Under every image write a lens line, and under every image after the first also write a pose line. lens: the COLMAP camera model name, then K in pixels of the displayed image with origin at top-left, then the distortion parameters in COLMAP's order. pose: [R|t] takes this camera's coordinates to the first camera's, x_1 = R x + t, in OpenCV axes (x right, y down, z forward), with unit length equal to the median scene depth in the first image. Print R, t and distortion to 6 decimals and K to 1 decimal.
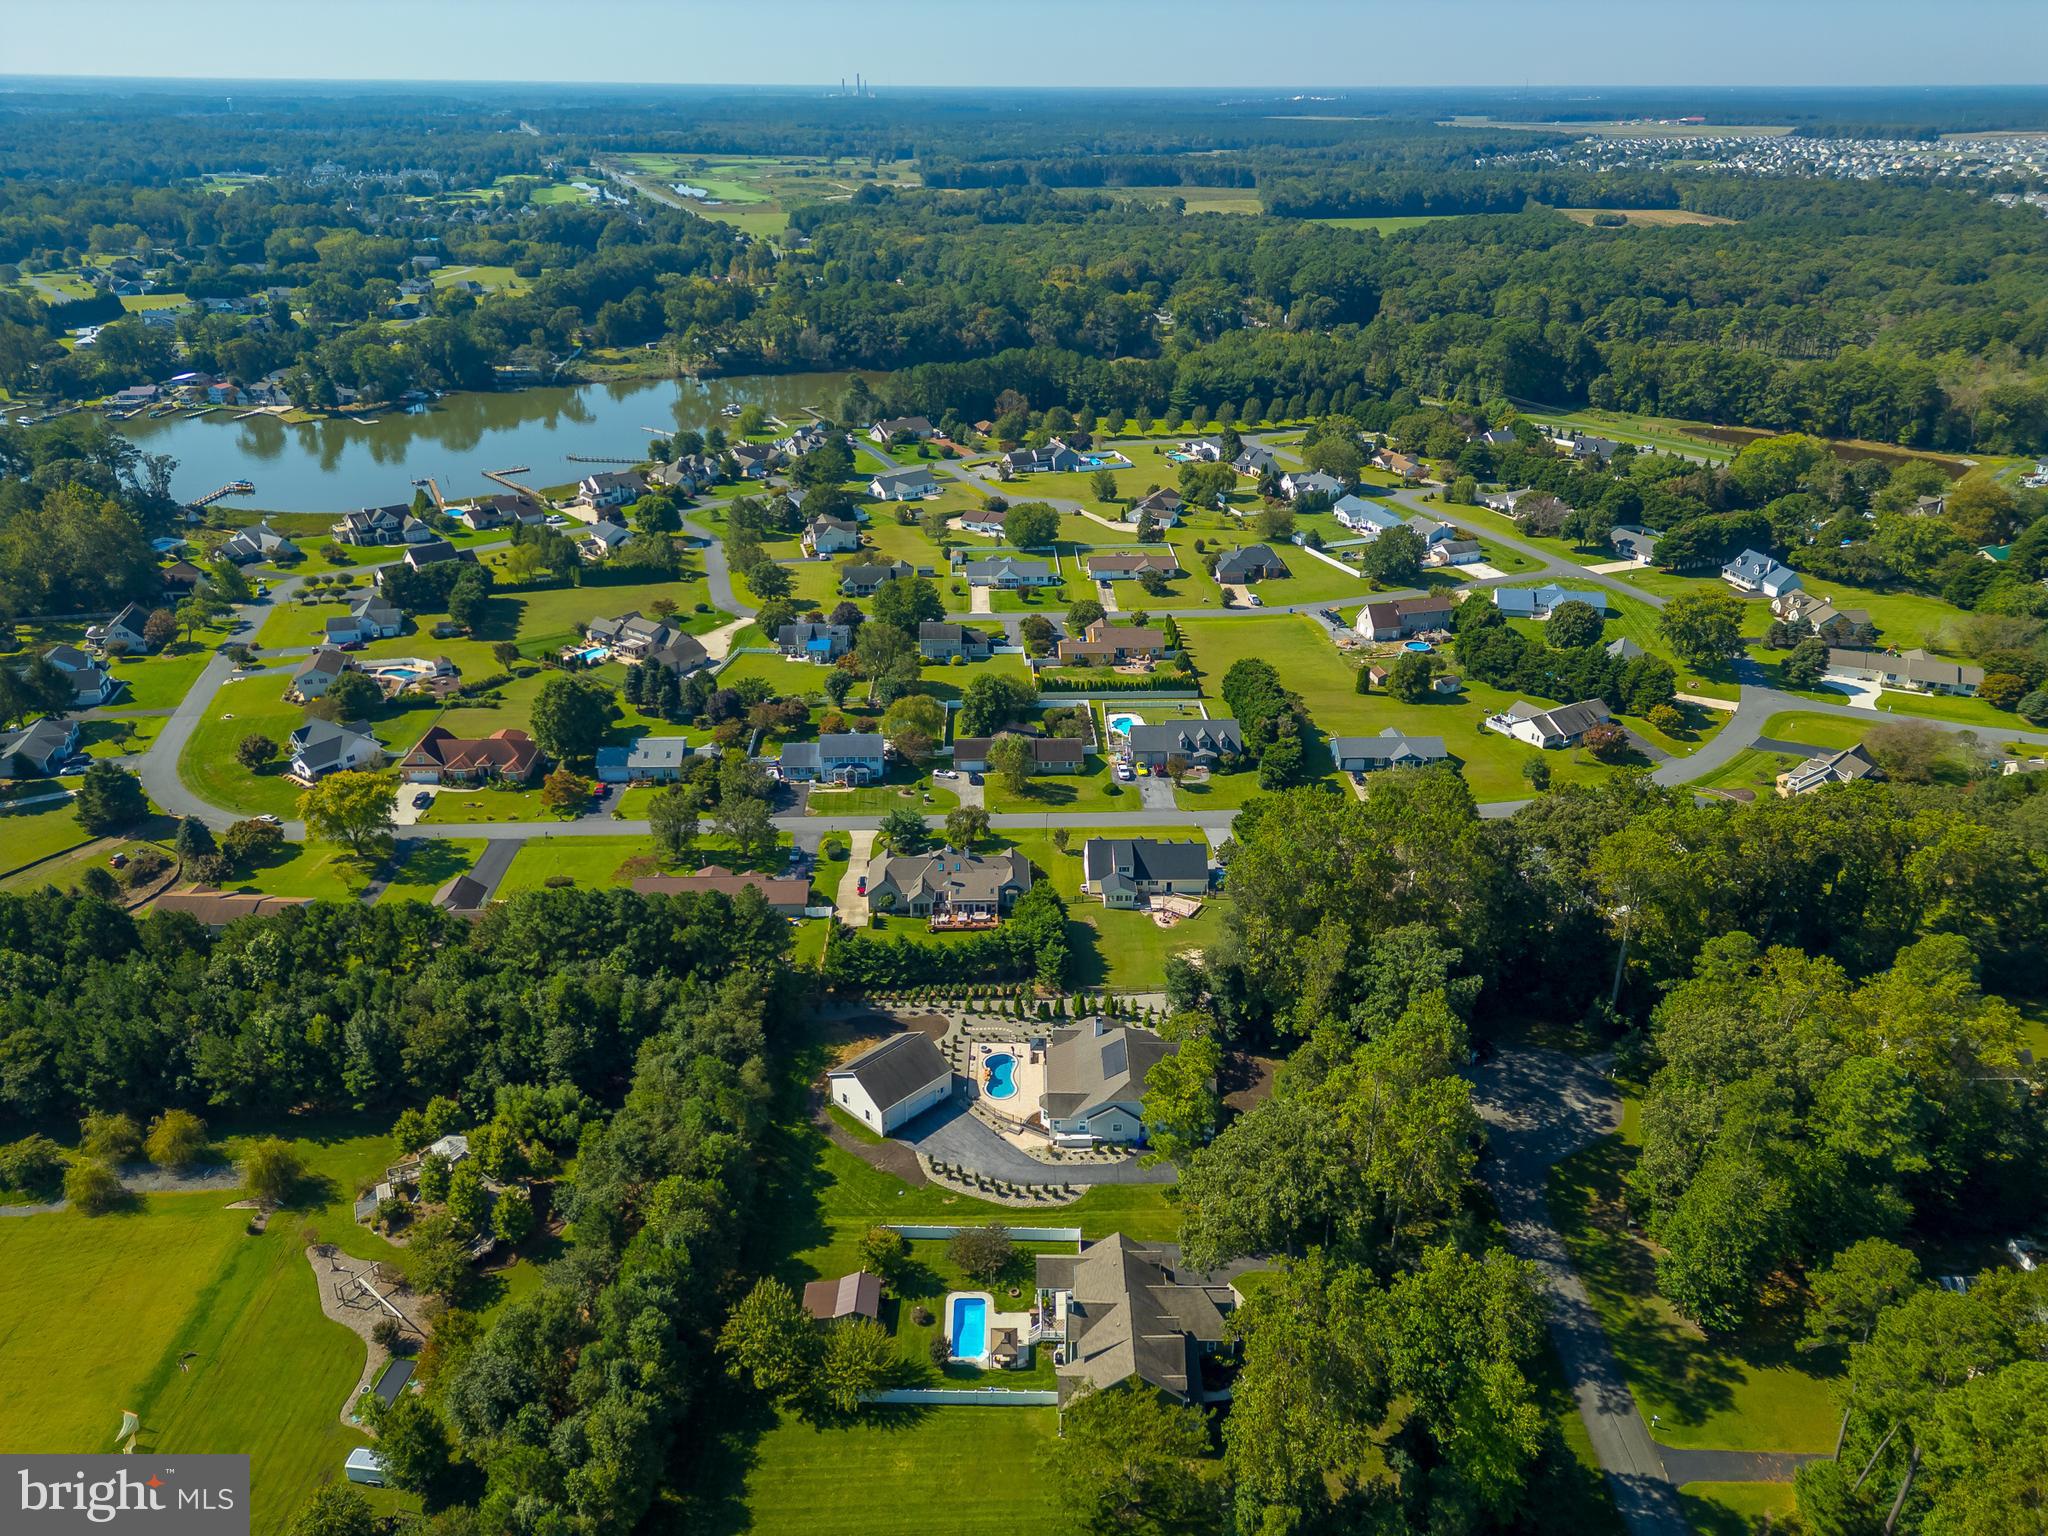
lens RADIAL K [[1418.4, 0, 1018.8], [0, 1418.4, 773.7], [0, 0, 1]] dist [0.092169, -0.094471]
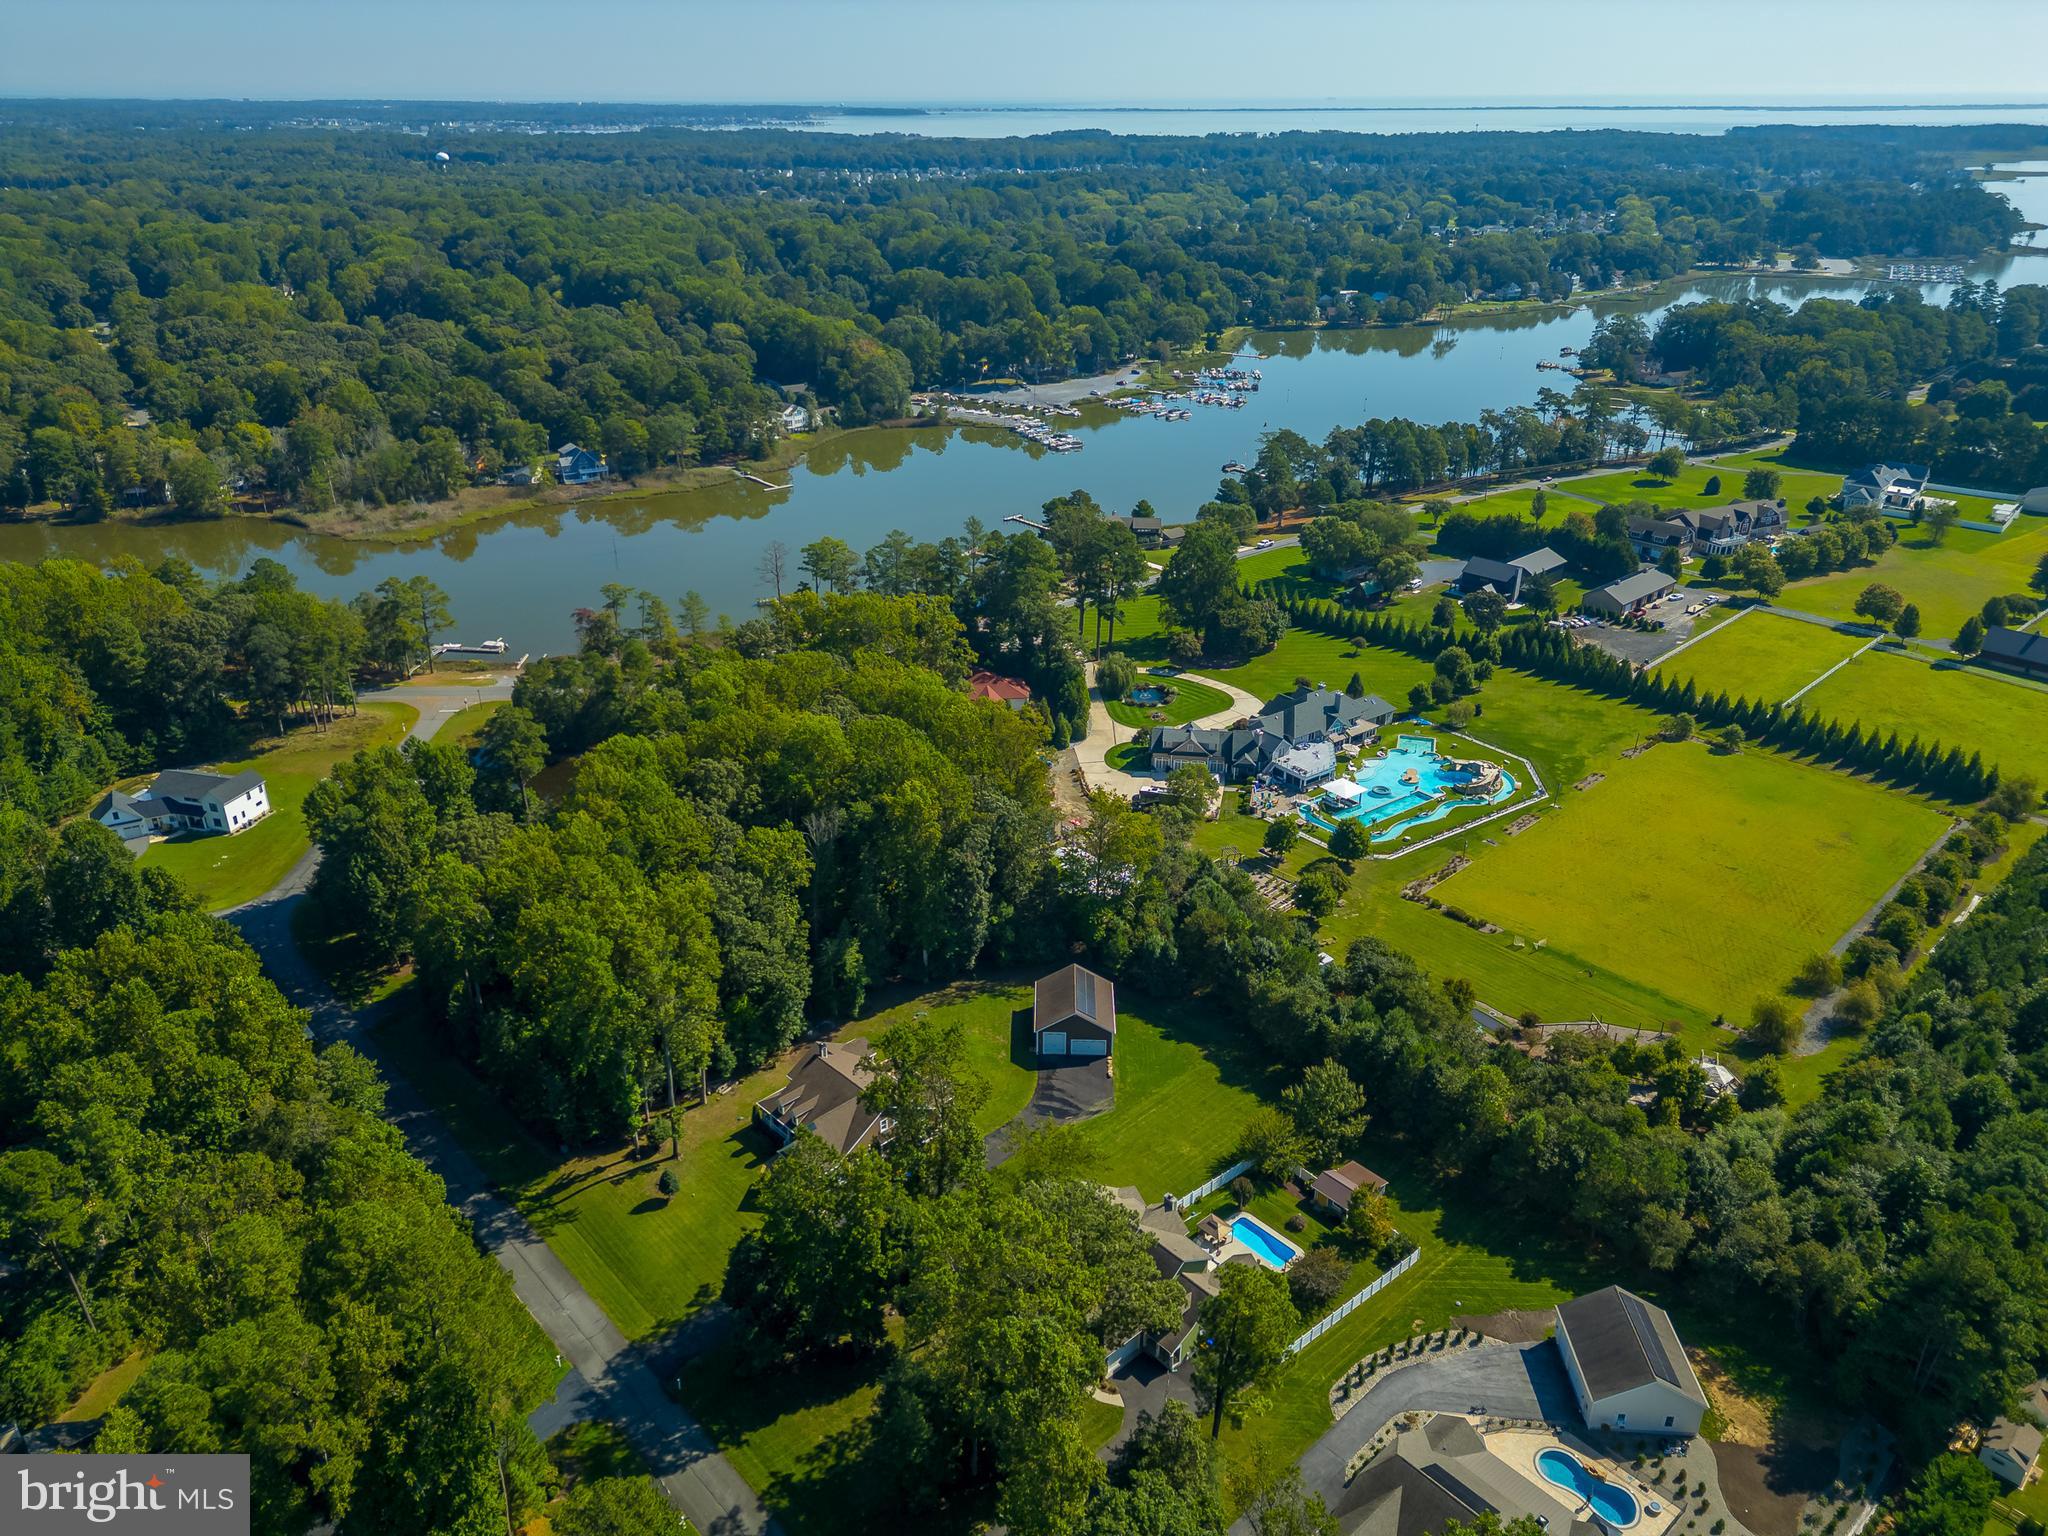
lens RADIAL K [[1425.7, 0, 1020.7], [0, 1425.7, 766.3], [0, 0, 1]] dist [0.079902, -0.070944]
pose [[-0.740560, 0.282119, -0.609901, 0.526213], [-0.295467, 0.678462, 0.672598, -0.424631], [0.603548, 0.678305, -0.419085, 0.882871]]
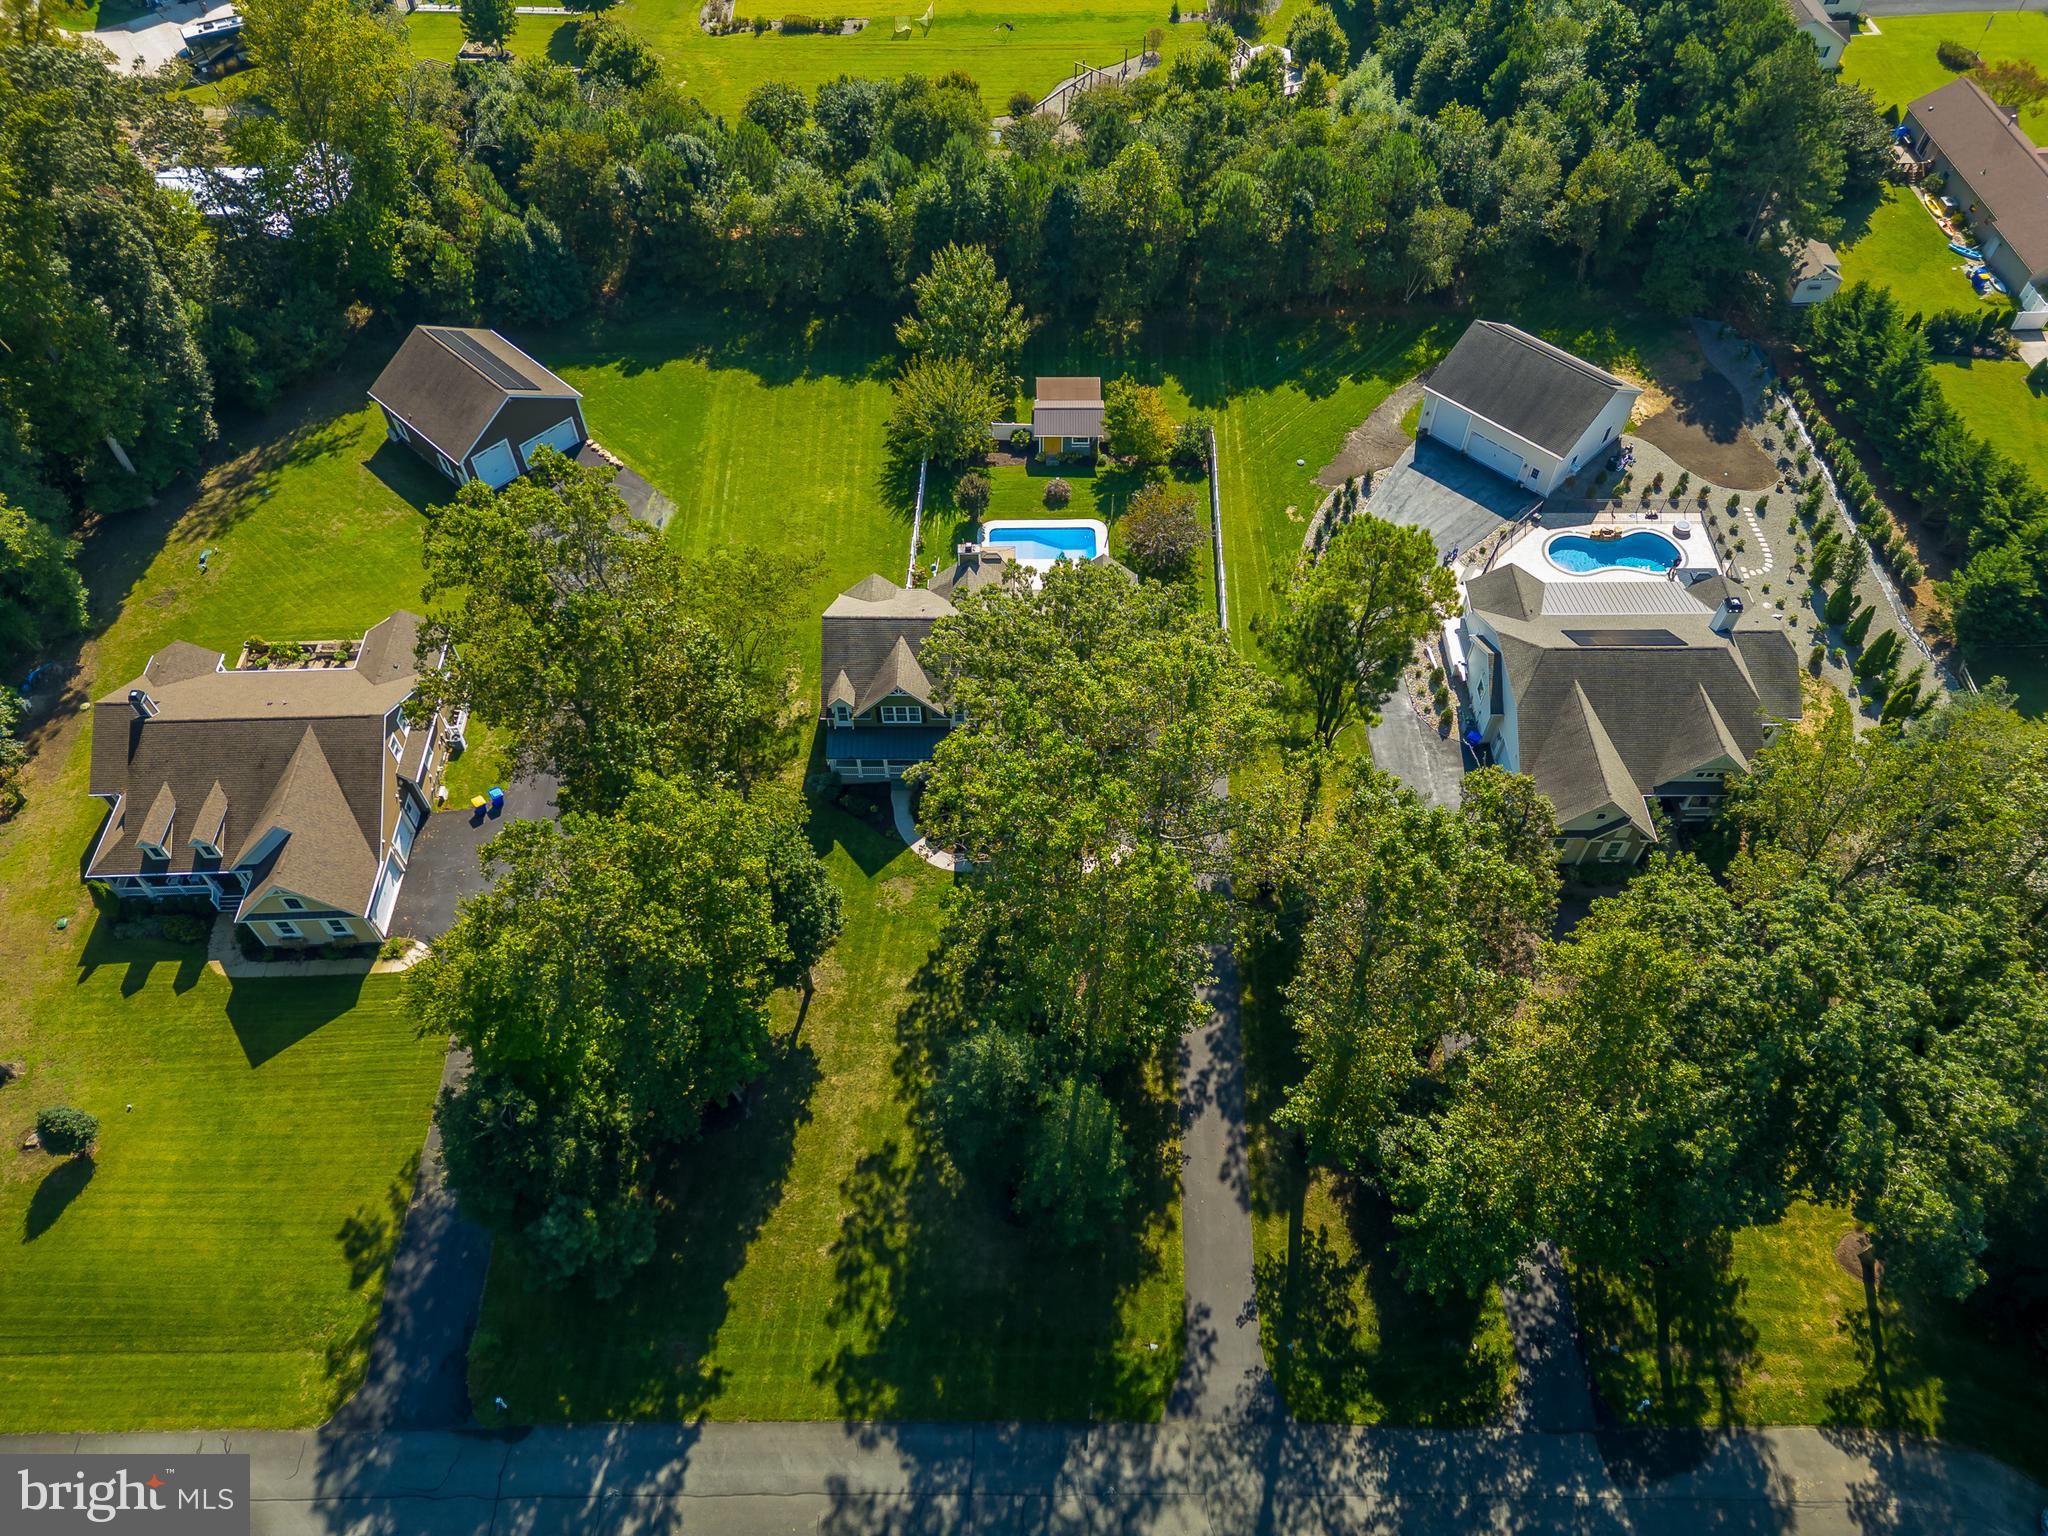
lens RADIAL K [[1425.7, 0, 1020.7], [0, 1425.7, 766.3], [0, 0, 1]] dist [0.079902, -0.070944]
pose [[0.002345, 0.786101, -0.618094, 0.384192], [-0.429647, 0.558930, 0.709225, -0.033318], [0.902994, 0.263899, 0.339057, 0.627286]]
